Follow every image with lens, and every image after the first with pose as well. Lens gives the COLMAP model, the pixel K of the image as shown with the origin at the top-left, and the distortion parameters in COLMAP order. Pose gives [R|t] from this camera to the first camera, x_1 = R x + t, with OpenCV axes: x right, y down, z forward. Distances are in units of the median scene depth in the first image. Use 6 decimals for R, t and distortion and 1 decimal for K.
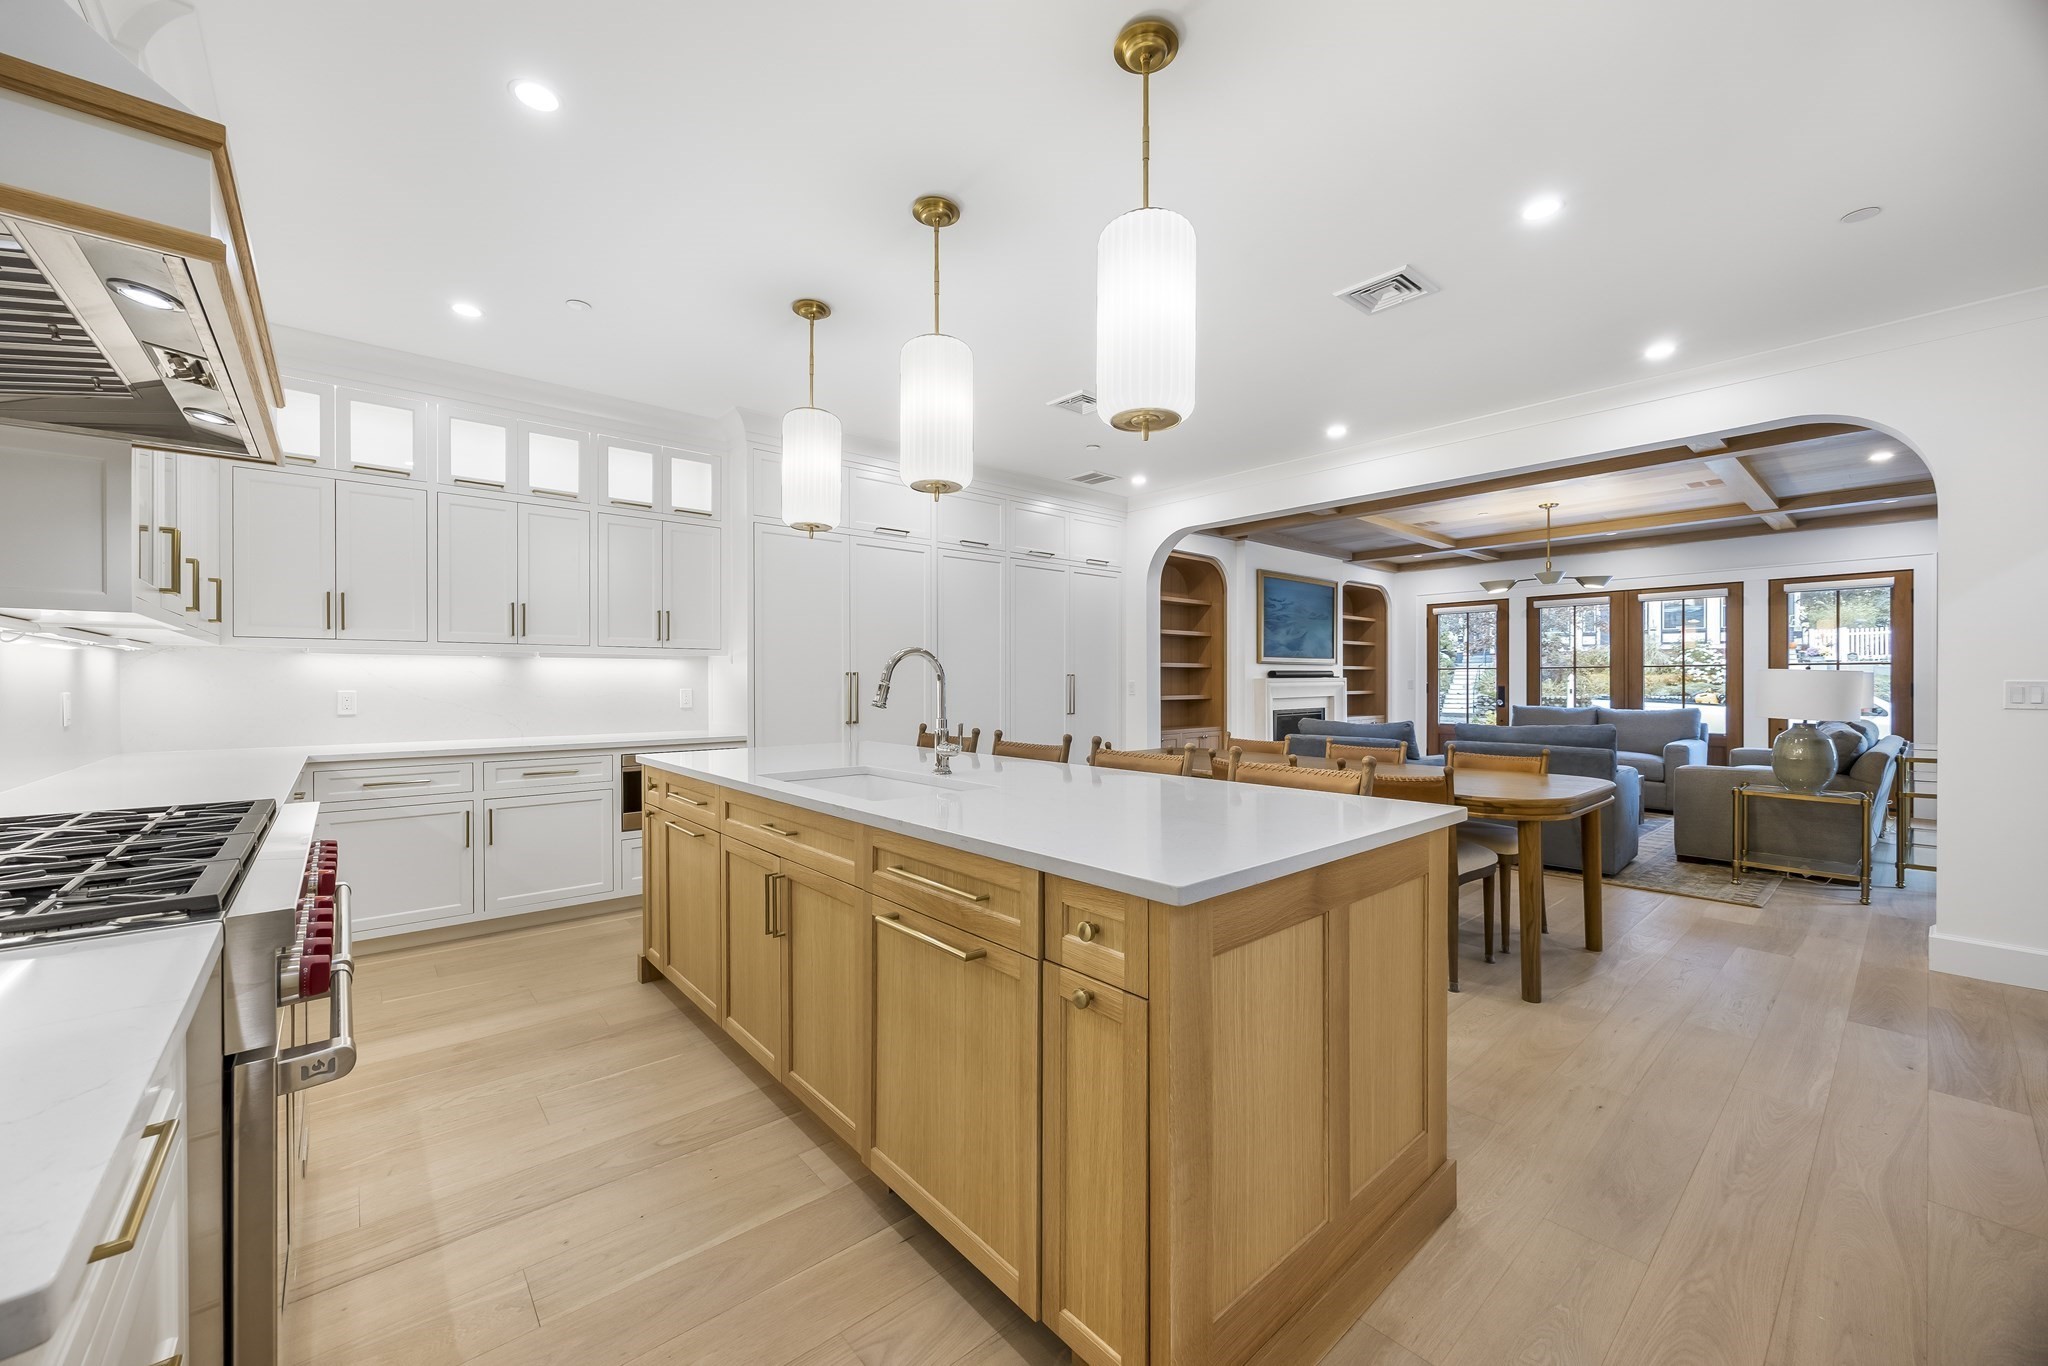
lens RADIAL K [[788.8, 0, 1022.0], [0, 788.8, 683.0], [0, 0, 1]] dist [-0.002727, -0.000040]
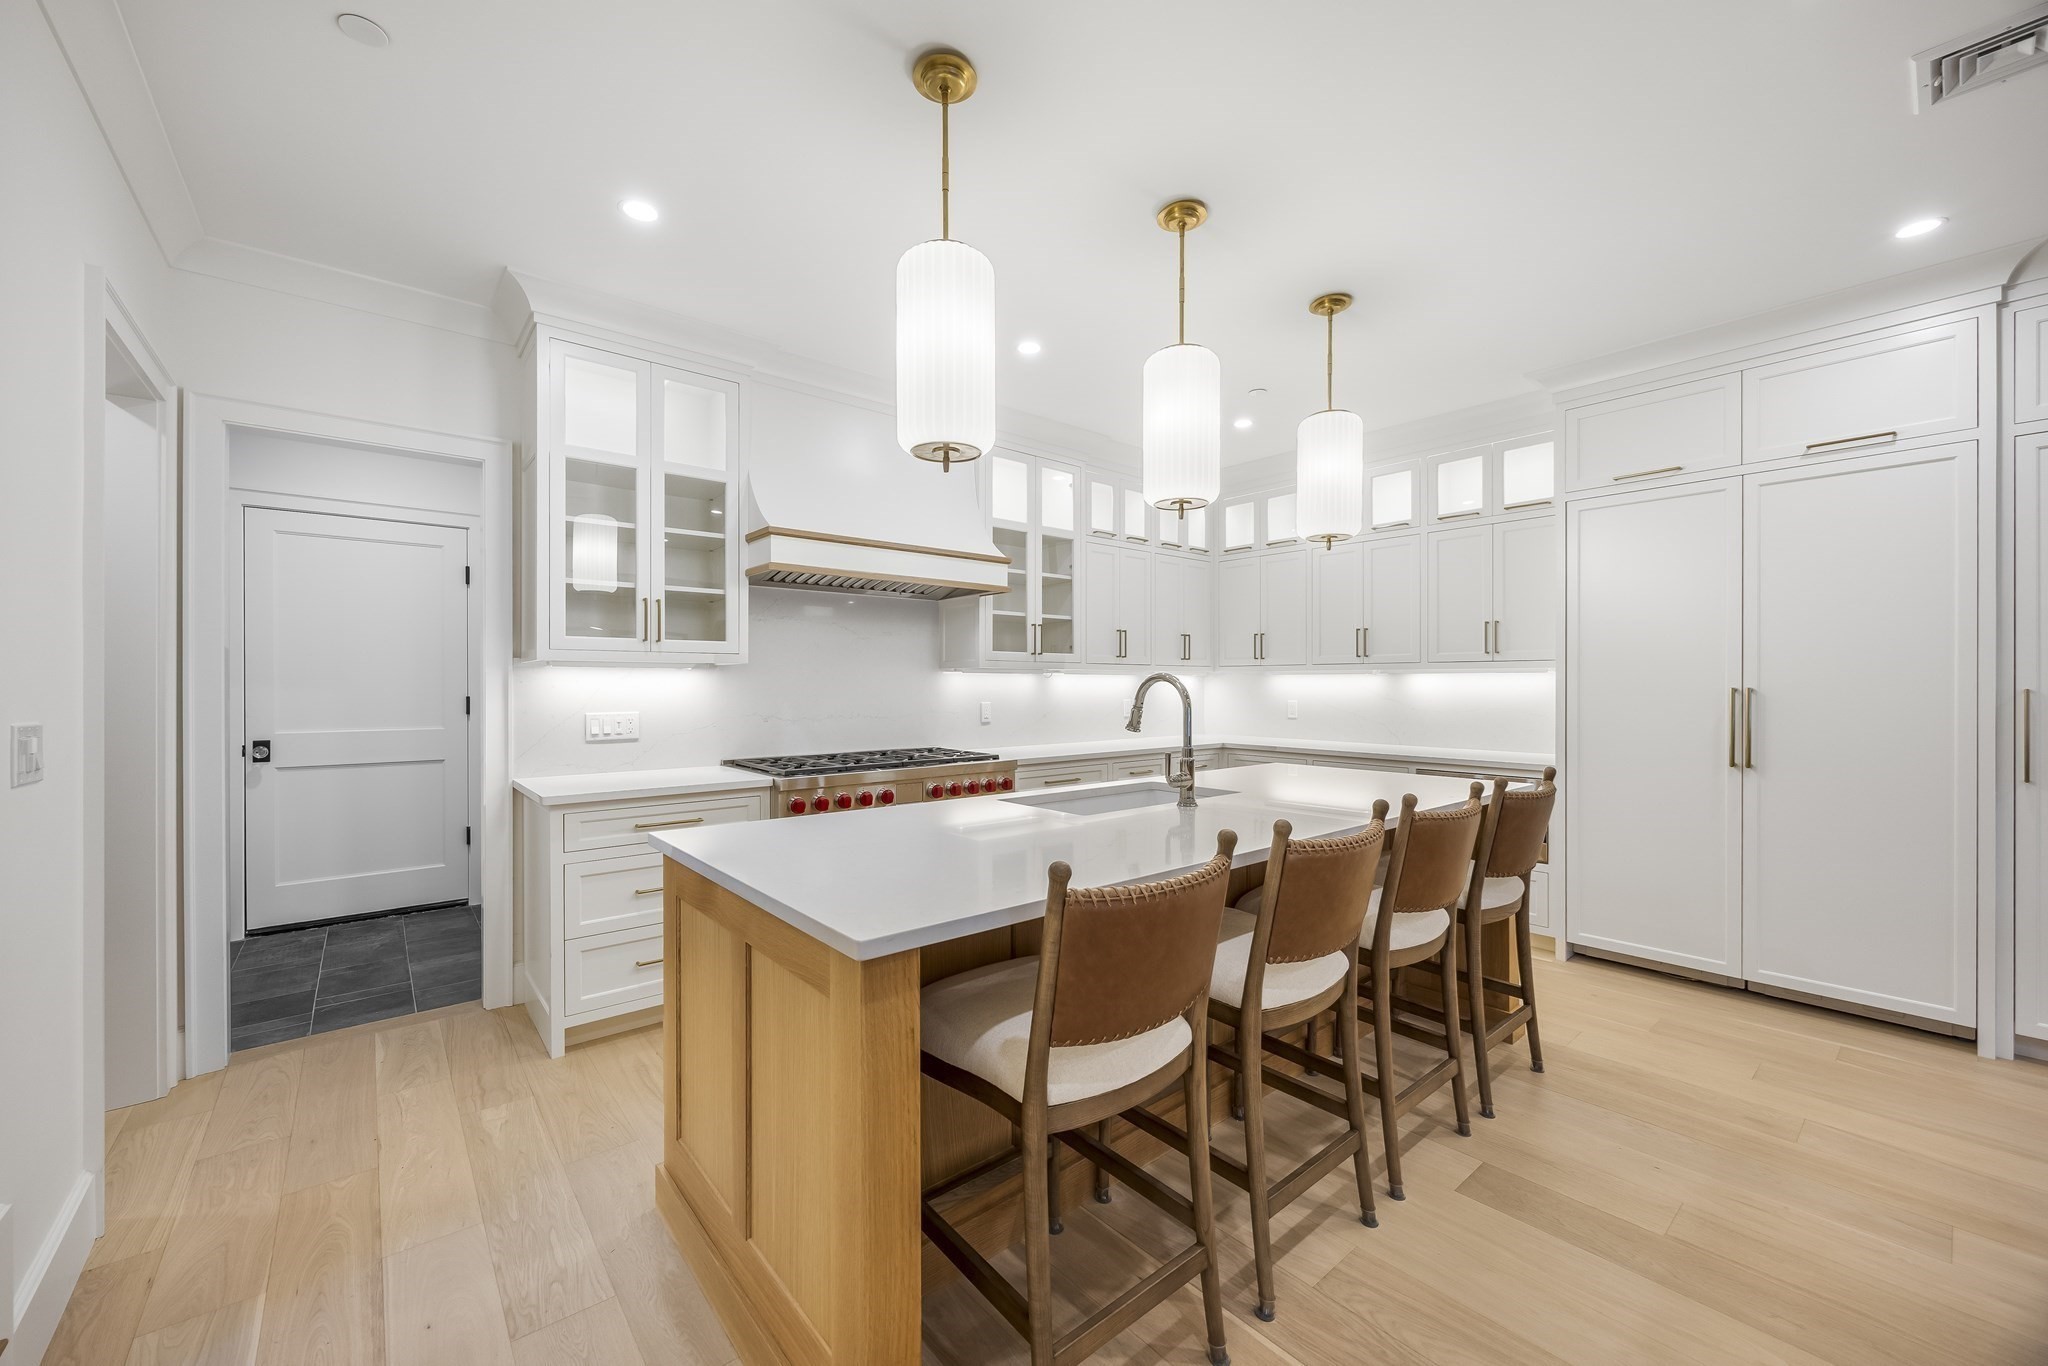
lens RADIAL K [[788.8, 0, 1022.0], [0, 788.8, 683.0], [0, 0, 1]] dist [-0.002727, -0.000040]
pose [[-0.002685, -0.001719, -0.999995, 0.788942], [-0.003822, 0.999991, -0.001708, -0.025638], [0.999989, 0.003817, -0.002691, 0.751815]]
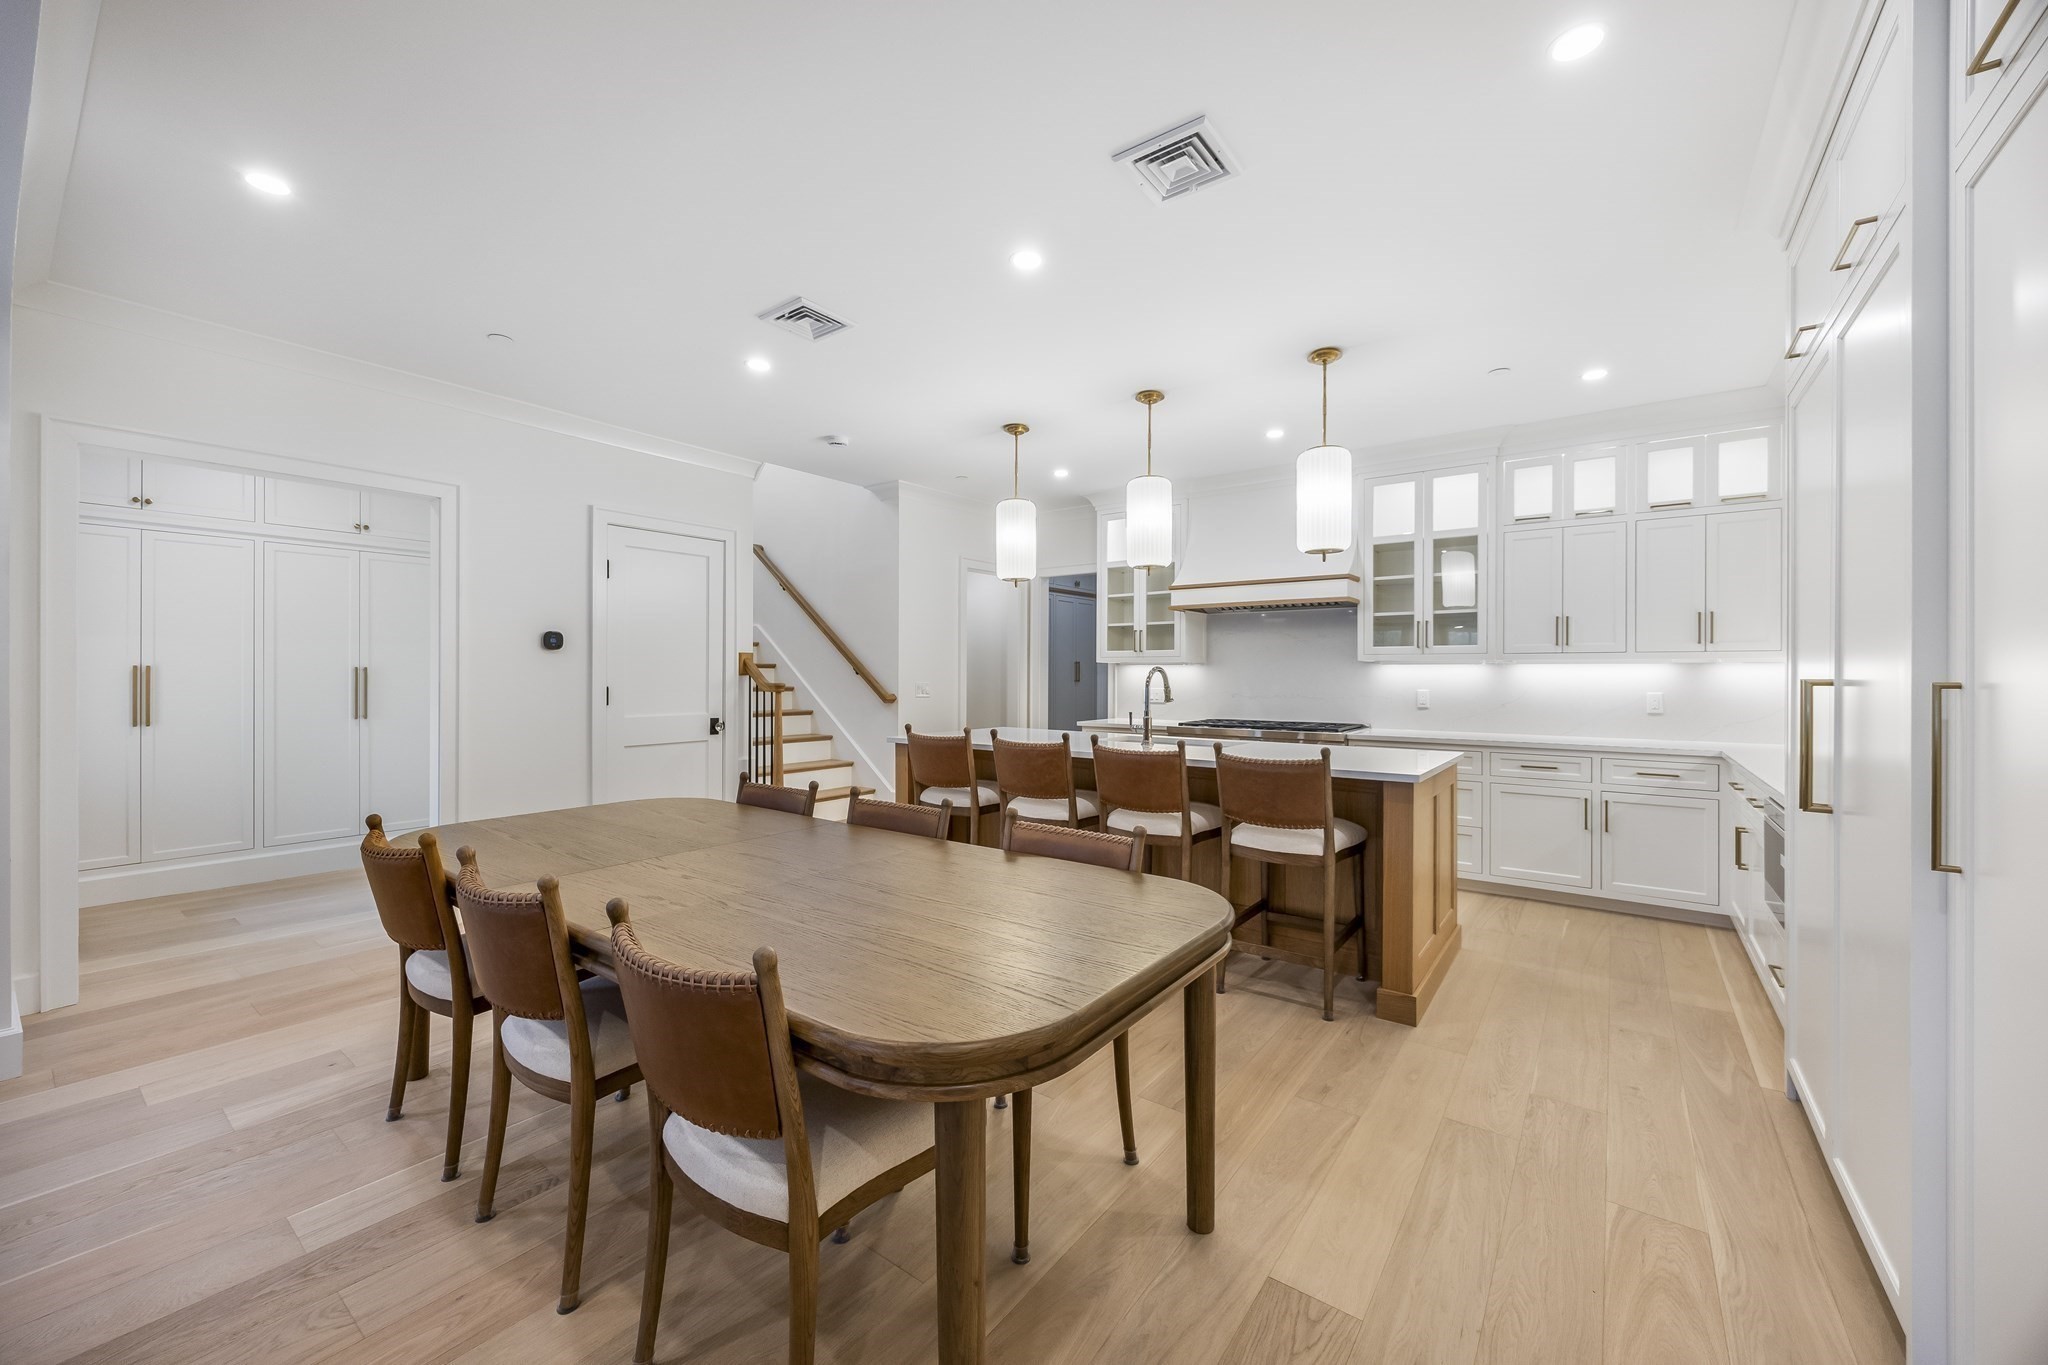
lens RADIAL K [[795.9, 0, 1016.6], [0, 795.9, 674.8], [0, 0, 1]] dist [-0.002467, -0.000290]
pose [[-0.976131, -0.002603, -0.217169, 0.461985], [-0.003730, 0.999982, 0.004778, -0.030656], [0.217153, 0.005474, -0.976122, 2.411114]]
